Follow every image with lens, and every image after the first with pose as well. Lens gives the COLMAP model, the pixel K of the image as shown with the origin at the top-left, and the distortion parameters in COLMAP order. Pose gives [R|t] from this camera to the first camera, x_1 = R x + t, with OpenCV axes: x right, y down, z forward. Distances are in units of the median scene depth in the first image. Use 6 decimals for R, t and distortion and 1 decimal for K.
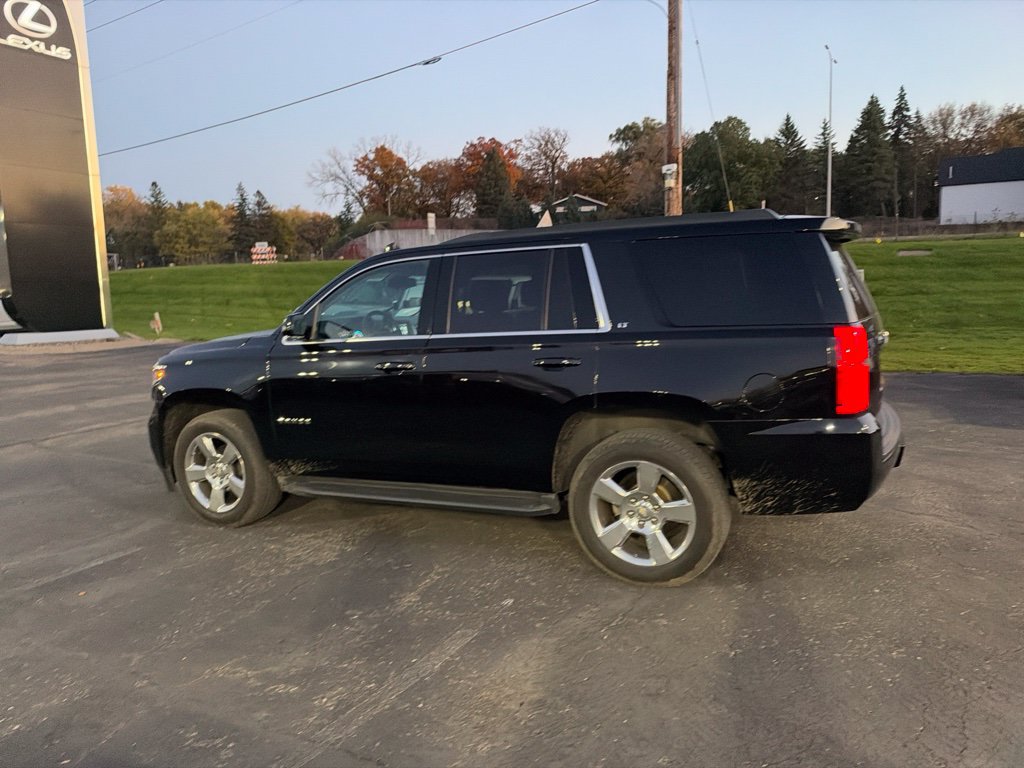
lens RADIAL K [[745.1, 0, 511.3], [0, 745.1, 391.3], [0, 0, 1]] dist [0.054754, -0.105639]
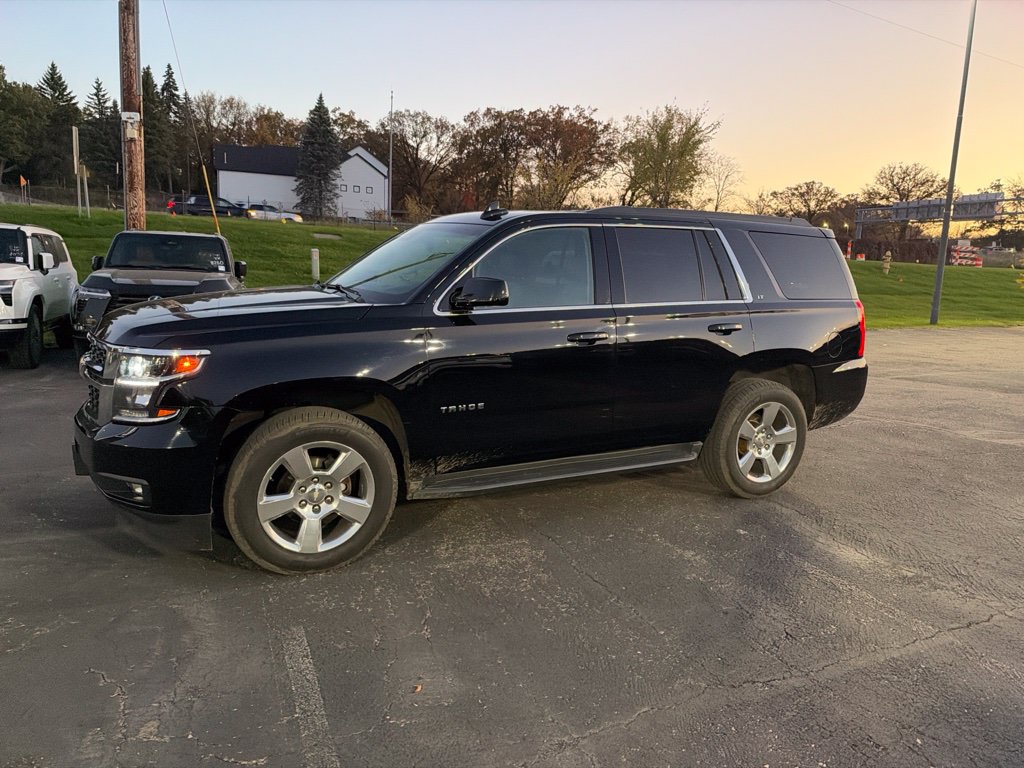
lens RADIAL K [[745.1, 0, 513.9], [0, 745.1, 381.2], [0, 0, 1]] dist [0.048794, -0.094324]
pose [[0.594475, -0.073746, 0.800725, -0.166884], [0.057147, 0.997142, 0.049408, -0.004906], [-0.802081, 0.016387, 0.596991, 0.084185]]
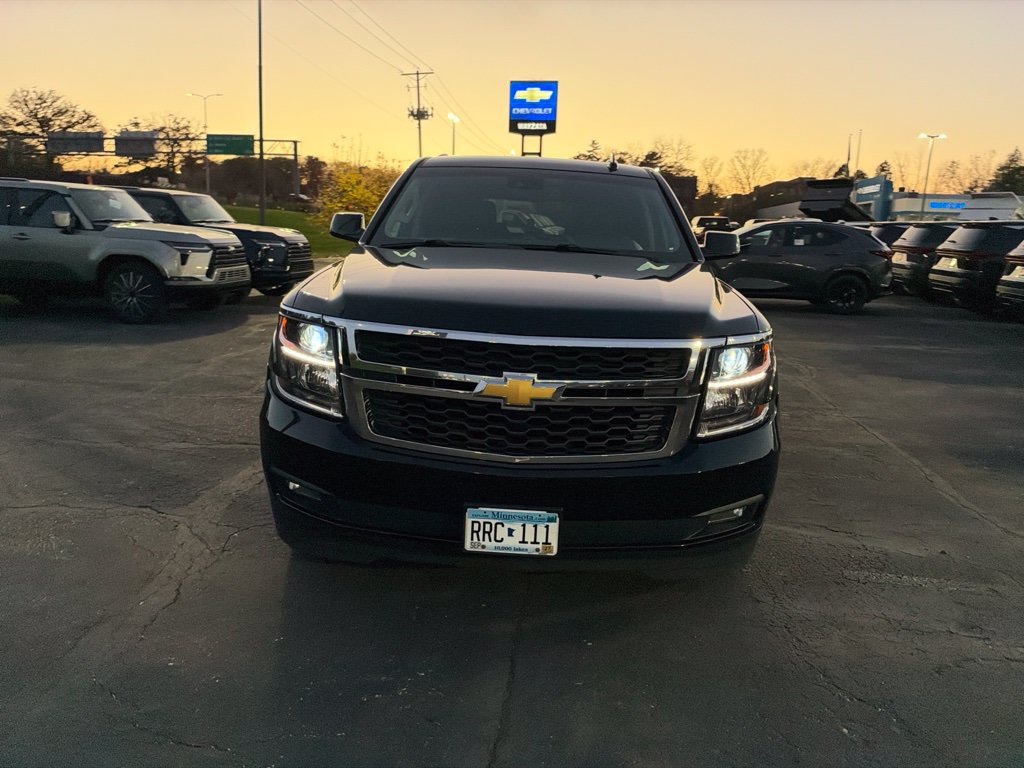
lens RADIAL K [[750.6, 0, 515.1], [0, 750.6, 386.4], [0, 0, 1]] dist [0.005564, -0.012036]
pose [[-0.402200, -0.170876, 0.899465, -0.181814], [0.103206, 0.967705, 0.229989, -0.027714], [-0.909716, 0.185332, -0.371575, 0.280037]]
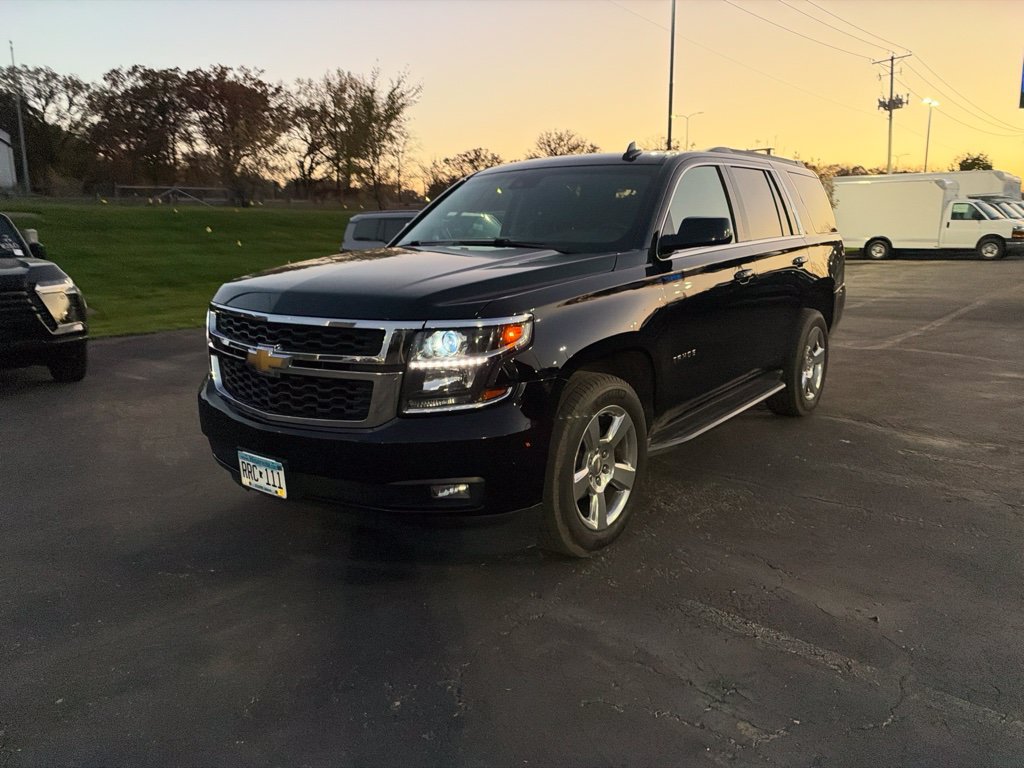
lens RADIAL K [[750.6, 0, 515.1], [0, 750.6, 386.4], [0, 0, 1]] dist [0.005564, -0.012036]
pose [[0.208832, -0.166412, 0.963689, -0.201915], [0.148109, 0.979431, 0.137035, -0.011739], [-0.966671, 0.114114, 0.229184, 0.181737]]
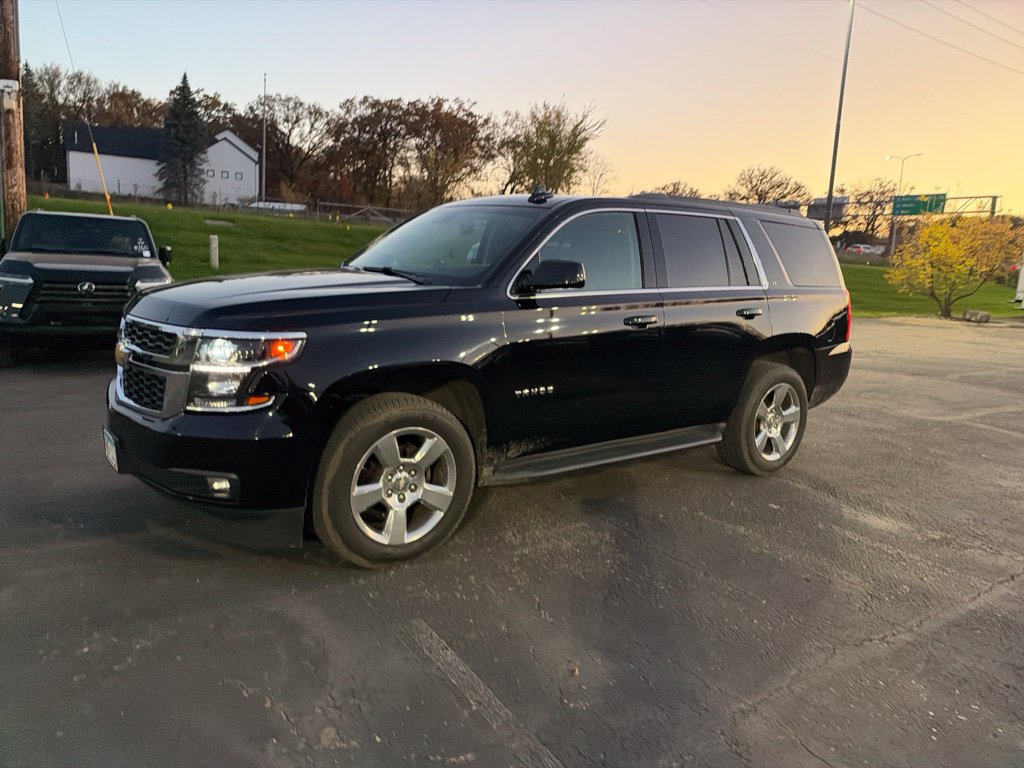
lens RADIAL K [[745.1, 0, 513.9], [0, 745.1, 381.2], [0, 0, 1]] dist [0.048794, -0.094324]
pose [[0.452010, -0.088625, 0.887599, -0.187080], [0.062167, 0.995762, 0.067767, -0.005192], [-0.889844, 0.024548, 0.455604, 0.118244]]
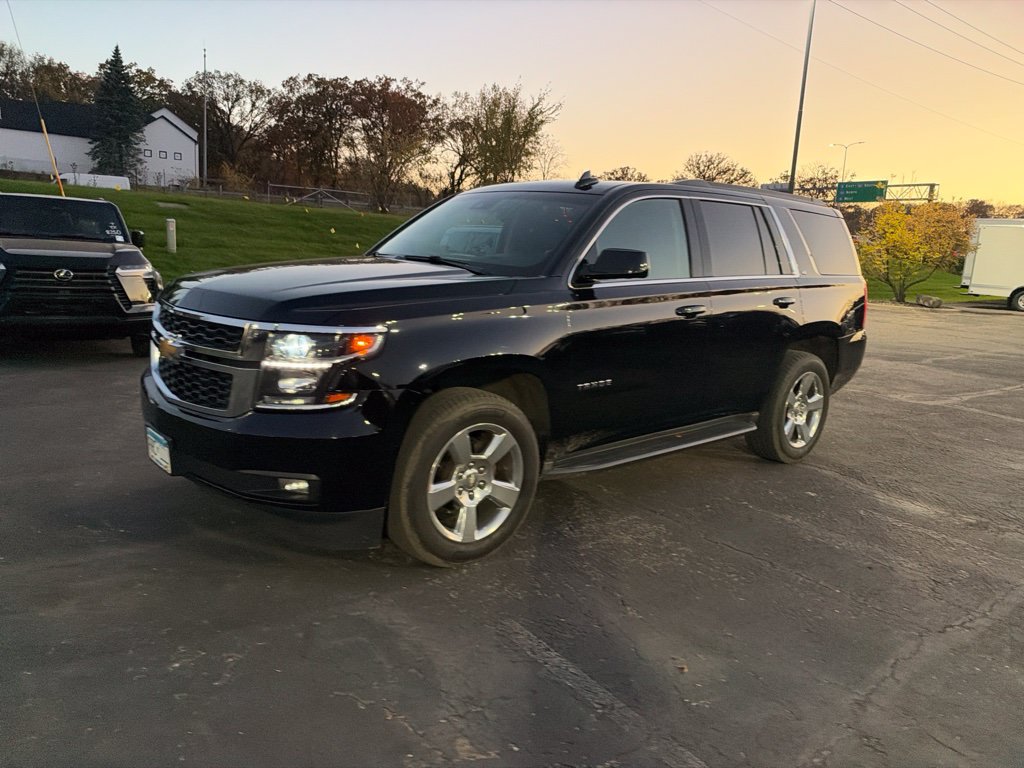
lens RADIAL K [[745.1, 0, 511.3], [0, 745.1, 391.3], [0, 0, 1]] dist [0.054754, -0.105639]
pose [[0.390992, -0.121988, 0.912274, -0.193108], [0.065237, 0.992358, 0.104736, -0.007727], [-0.918079, 0.018563, 0.395963, 0.139788]]
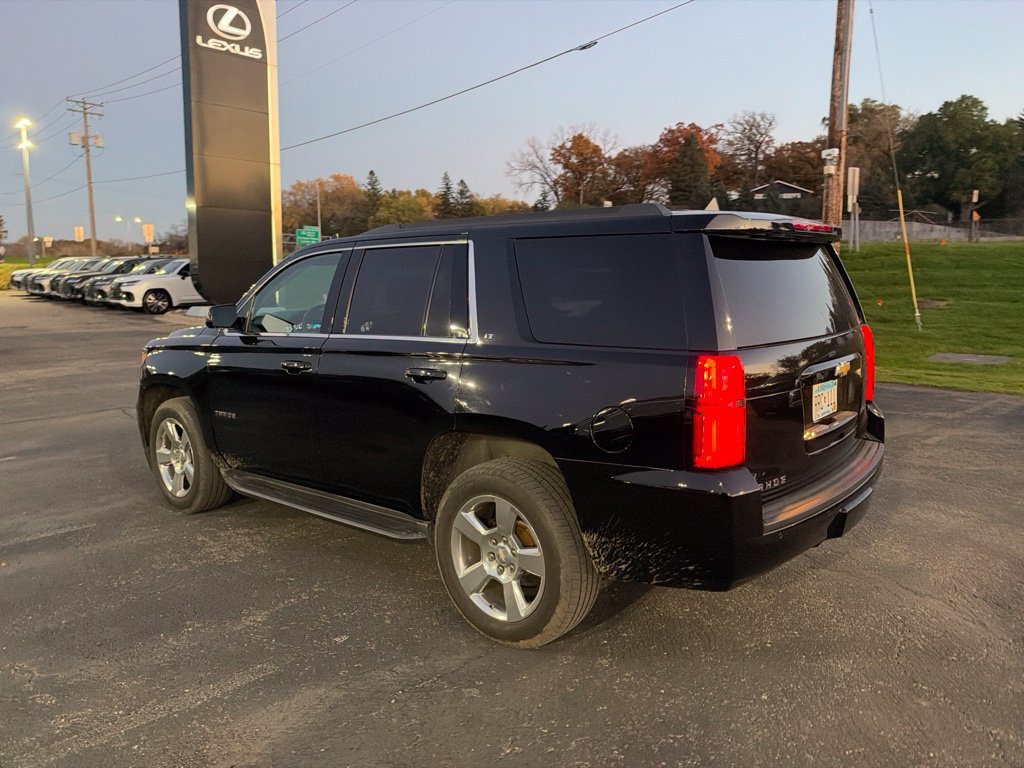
lens RADIAL K [[752.2, 0, 508.5], [0, 752.2, 373.9], [0, 0, 1]] dist [-0.000736, -0.011052]
pose [[0.965183, 0.064009, -0.253624, 0.057681], [-0.065727, 0.997836, 0.001701, -0.007121], [0.253184, 0.015028, 0.967301, 0.025340]]
